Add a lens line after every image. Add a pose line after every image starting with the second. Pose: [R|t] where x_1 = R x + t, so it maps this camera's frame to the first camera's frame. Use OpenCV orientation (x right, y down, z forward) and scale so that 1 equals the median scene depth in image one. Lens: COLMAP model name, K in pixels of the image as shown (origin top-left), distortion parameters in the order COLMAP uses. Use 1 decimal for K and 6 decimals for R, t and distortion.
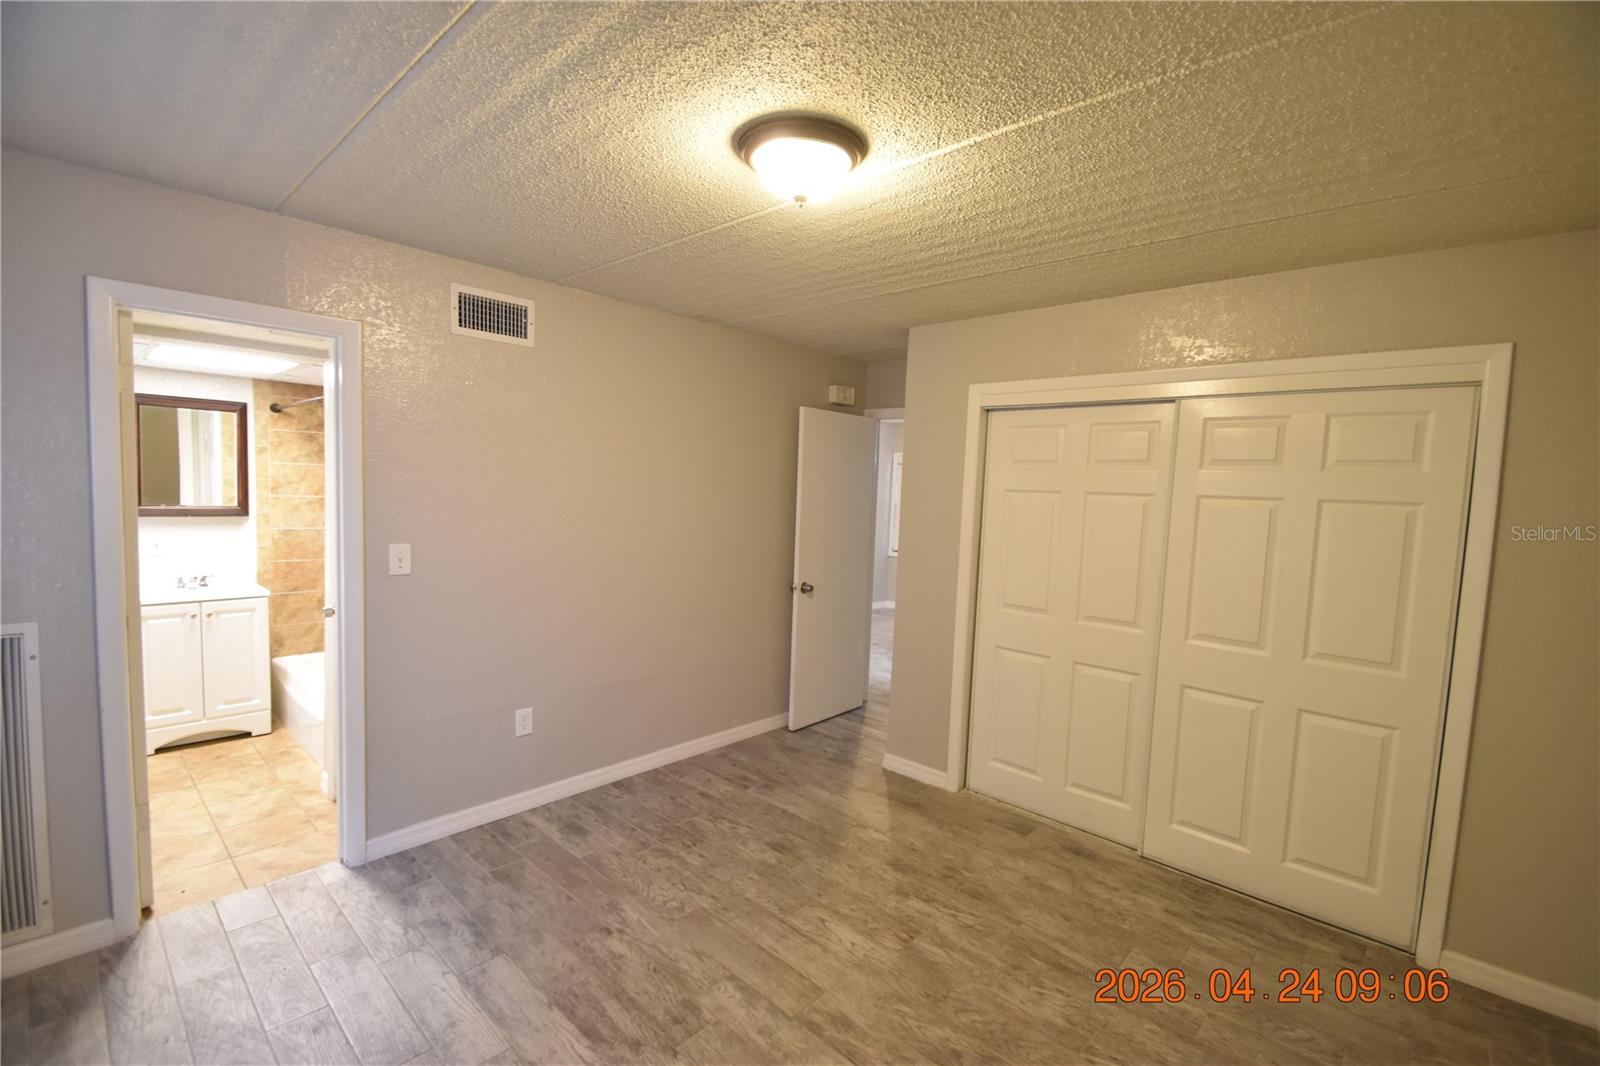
lens RADIAL K [[699.5, 0, 797.4], [0, 699.5, 539.3], [0, 0, 1]] dist [0.018391, -0.019138]
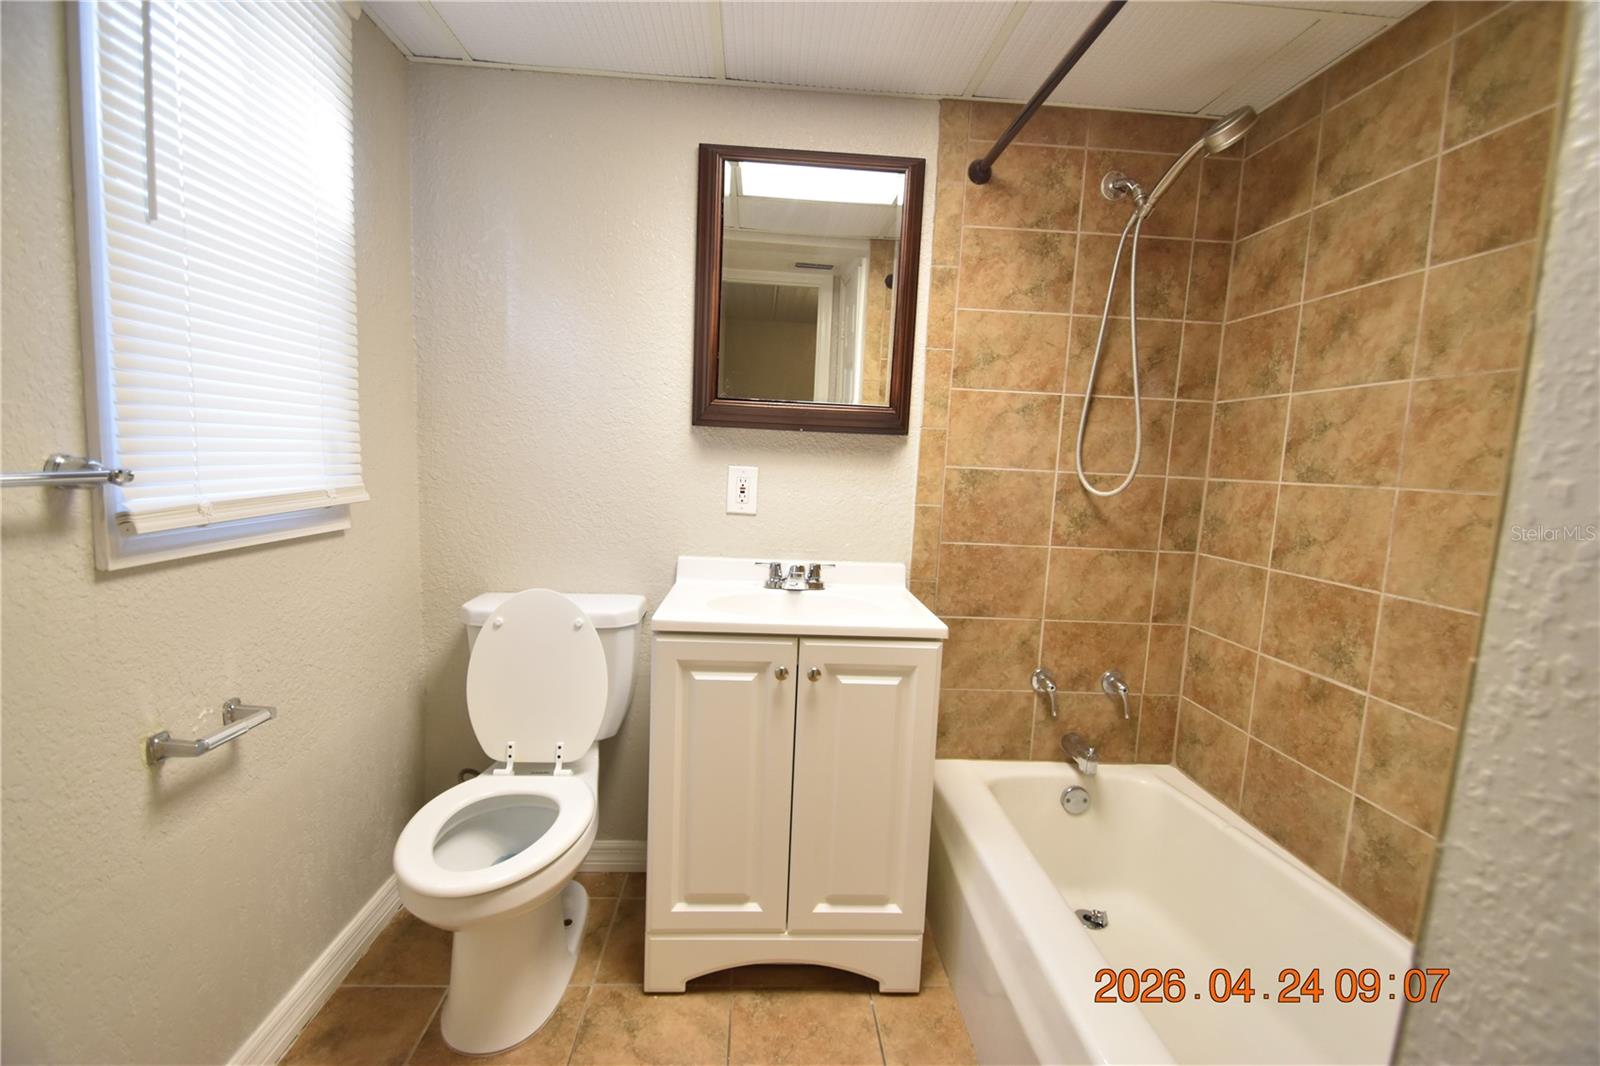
lens RADIAL K [[699.5, 0, 797.4], [0, 699.5, 539.3], [0, 0, 1]] dist [0.018391, -0.019138]
pose [[0.717825, 0.074115, -0.692267, -0.517815], [-0.069856, 0.996967, 0.034301, 0.021090], [0.692710, 0.023737, 0.720826, 0.632914]]
